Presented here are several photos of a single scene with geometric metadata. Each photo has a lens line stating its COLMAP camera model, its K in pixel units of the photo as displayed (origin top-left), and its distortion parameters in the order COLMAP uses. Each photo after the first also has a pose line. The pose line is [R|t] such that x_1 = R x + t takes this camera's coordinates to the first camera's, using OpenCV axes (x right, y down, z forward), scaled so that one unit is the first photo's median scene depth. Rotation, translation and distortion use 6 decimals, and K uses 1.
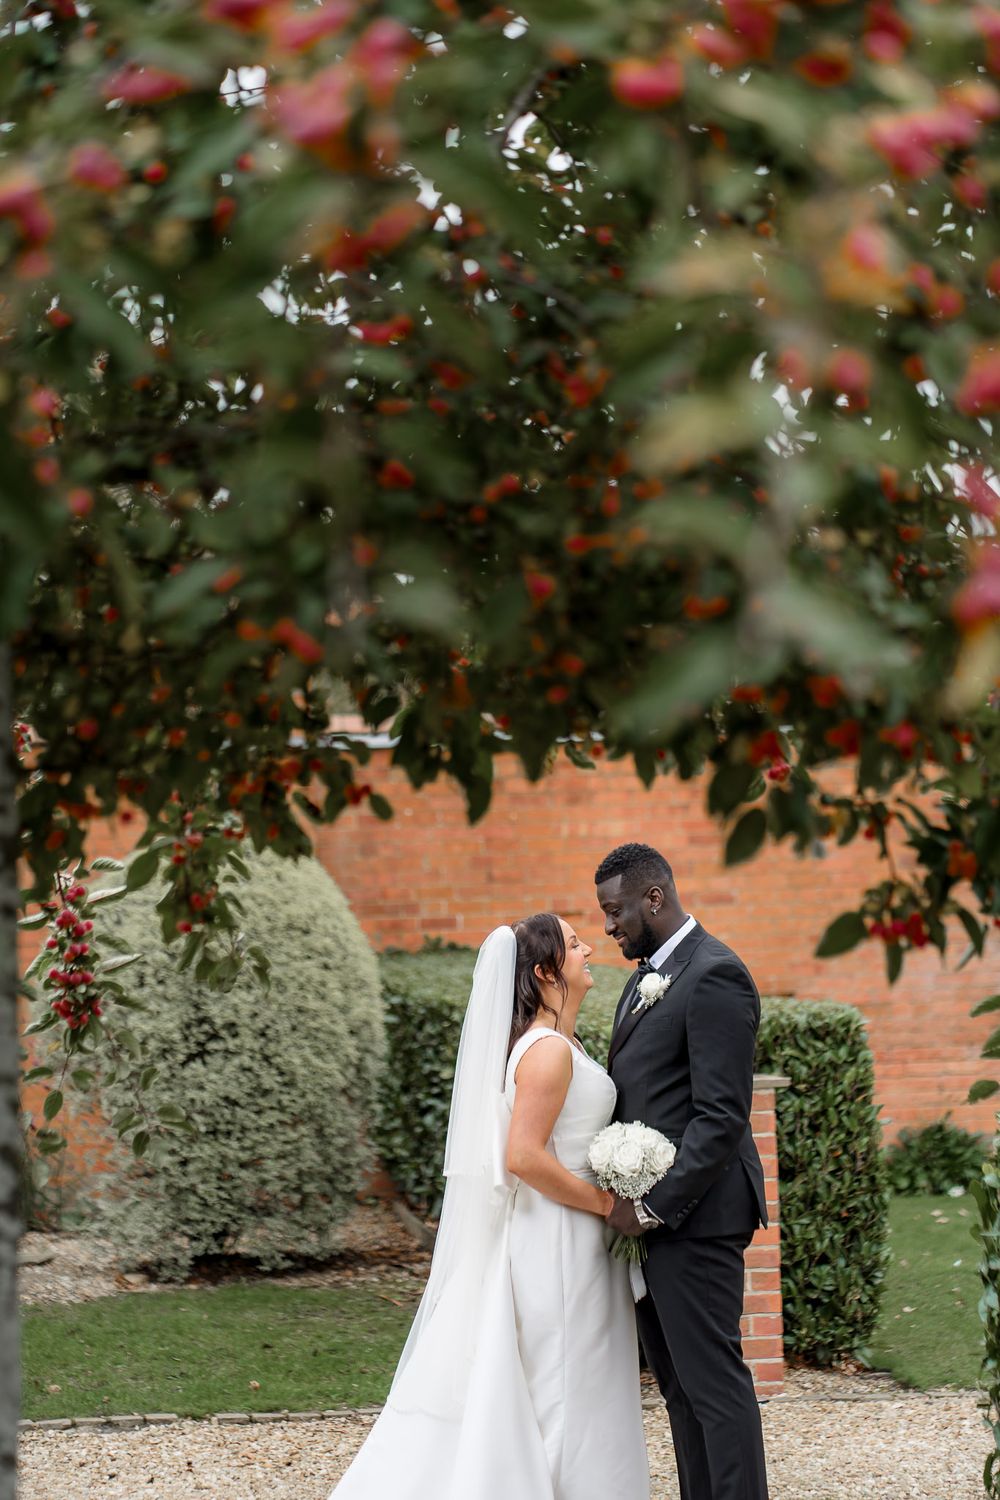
lens RADIAL K [[3652.0, 0, 499.9], [0, 3652.0, 856.4], [0, 0, 1]] dist [0.065805, -0.254168]
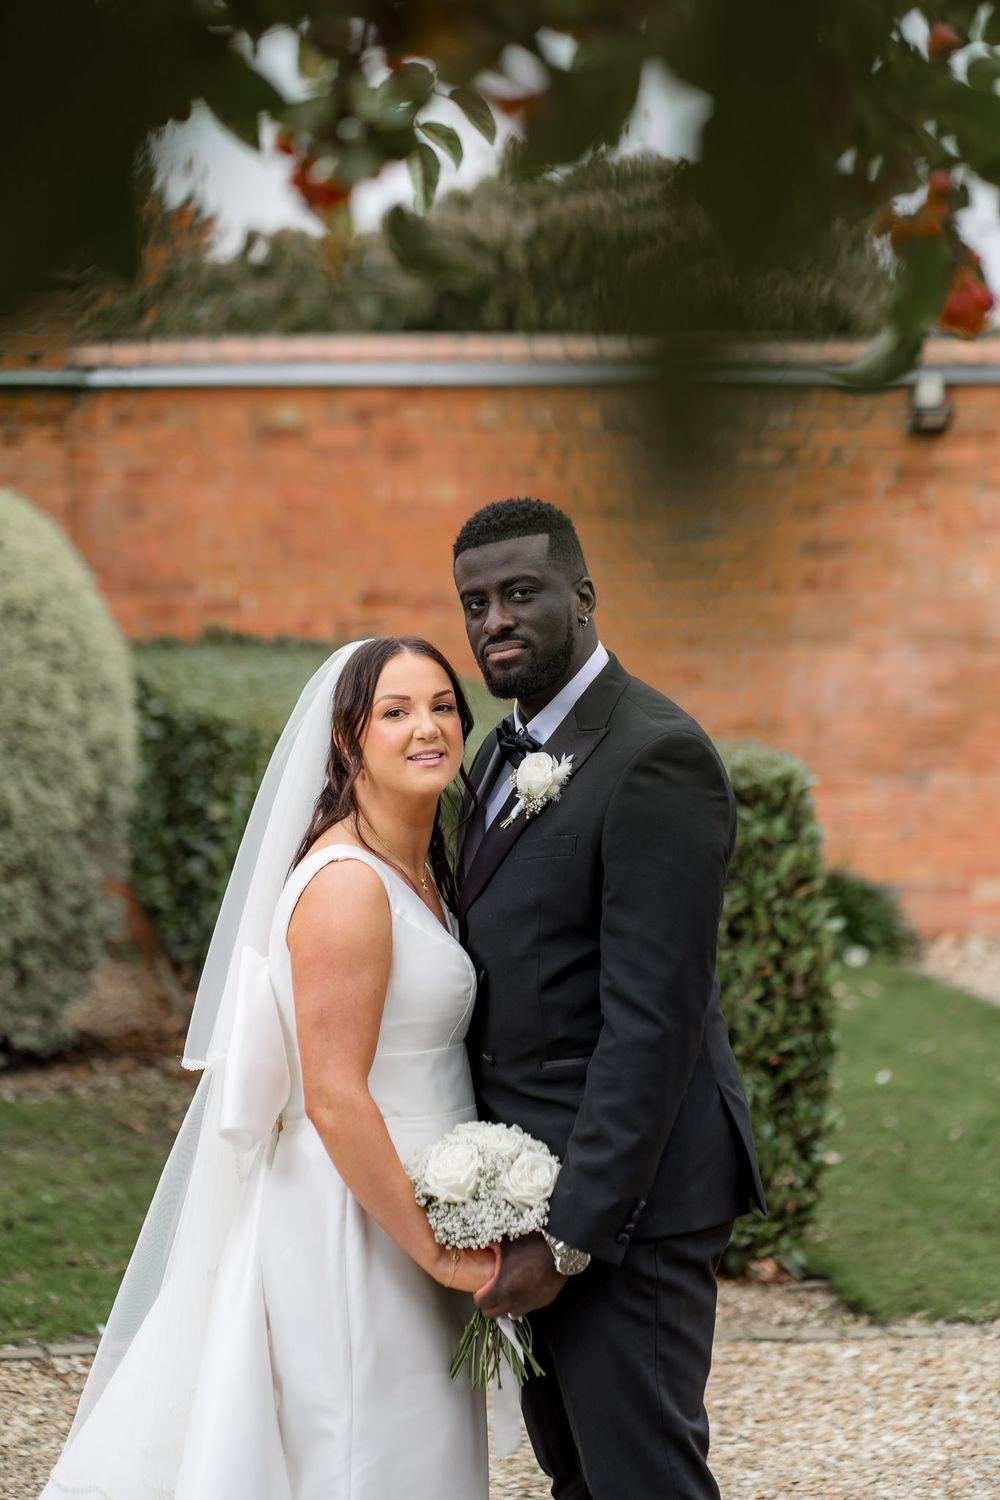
lens RADIAL K [[3652.0, 0, 499.9], [0, 3652.0, 856.4], [0, 0, 1]] dist [0.065805, -0.254168]
pose [[0.998330, 0.024770, 0.052183, 0.005783], [-0.029340, 0.995625, 0.088717, 0.000063], [-0.049757, -0.090099, 0.994689, 0.320384]]
